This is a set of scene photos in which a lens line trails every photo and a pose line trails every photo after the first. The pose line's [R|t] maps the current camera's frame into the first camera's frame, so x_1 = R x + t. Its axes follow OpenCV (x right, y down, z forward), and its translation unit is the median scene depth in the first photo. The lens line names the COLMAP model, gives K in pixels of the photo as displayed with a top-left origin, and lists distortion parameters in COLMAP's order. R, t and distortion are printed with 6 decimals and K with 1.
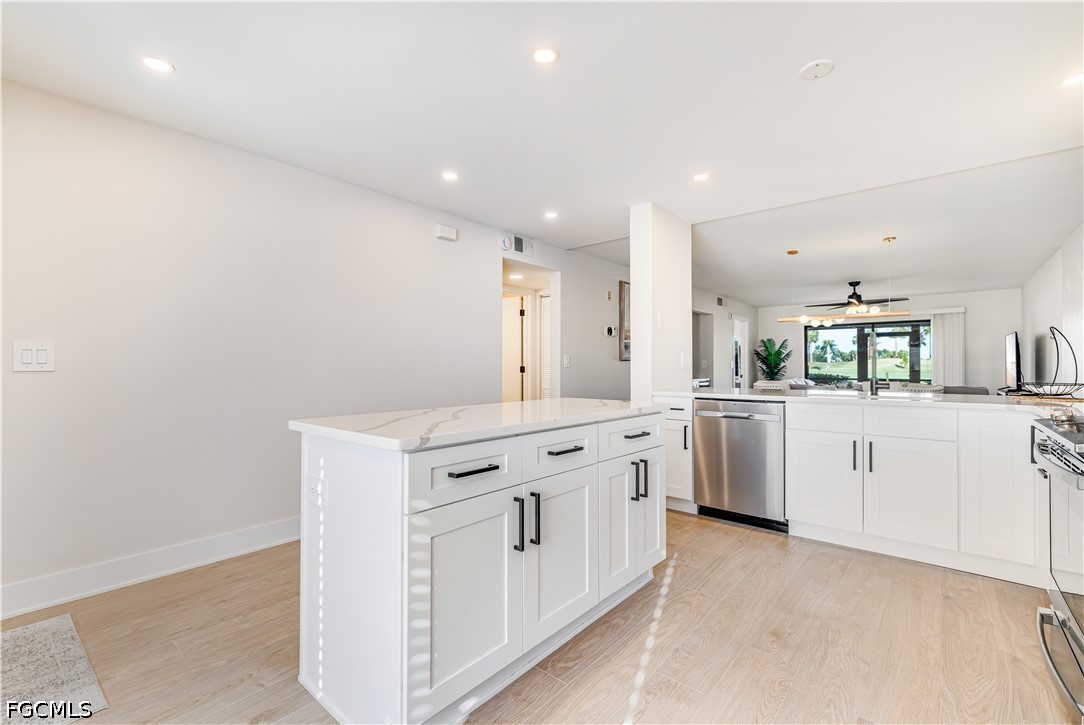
lens RADIAL K [[481.5, 0, 542.0], [0, 481.5, 362.5], [0, 0, 1]] dist [0.000499, 0.000277]
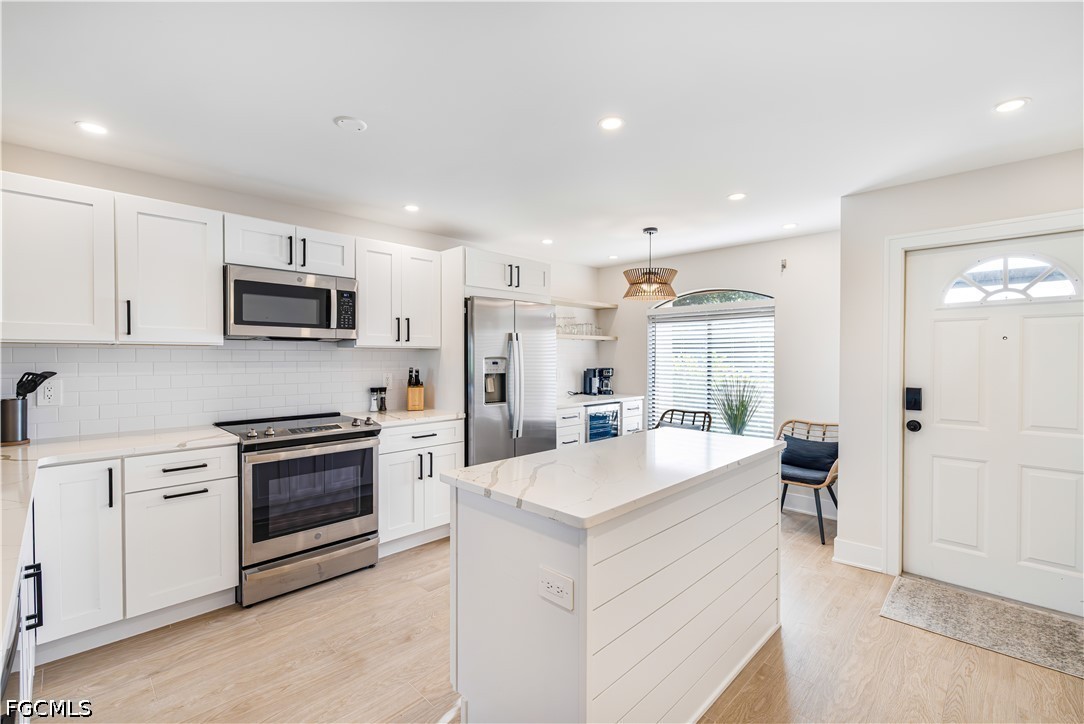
lens RADIAL K [[479.2, 0, 539.8], [0, 479.2, 358.5], [0, 0, 1]] dist [-0.000559, -0.000040]
pose [[-0.996627, -0.000440, 0.082061, 0.019408], [-0.000676, 0.999996, -0.002851, -0.024213], [-0.082060, -0.002897, -0.996623, 0.514464]]
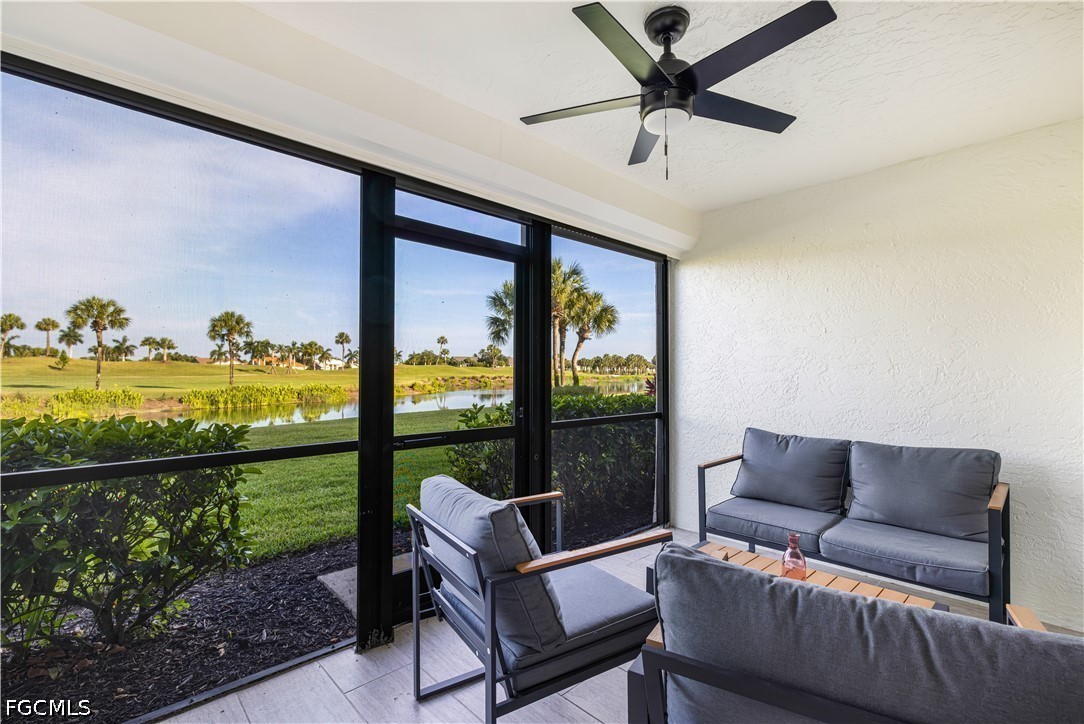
lens RADIAL K [[480.0, 0, 539.3], [0, 480.0, 367.4], [0, 0, 1]] dist [0.002213, 0.000608]
pose [[0.123955, 0.008189, 0.992254, 0.689199], [-0.015491, 0.999860, -0.006317, 0.005307], [-0.992167, -0.014588, 0.124064, 1.314948]]
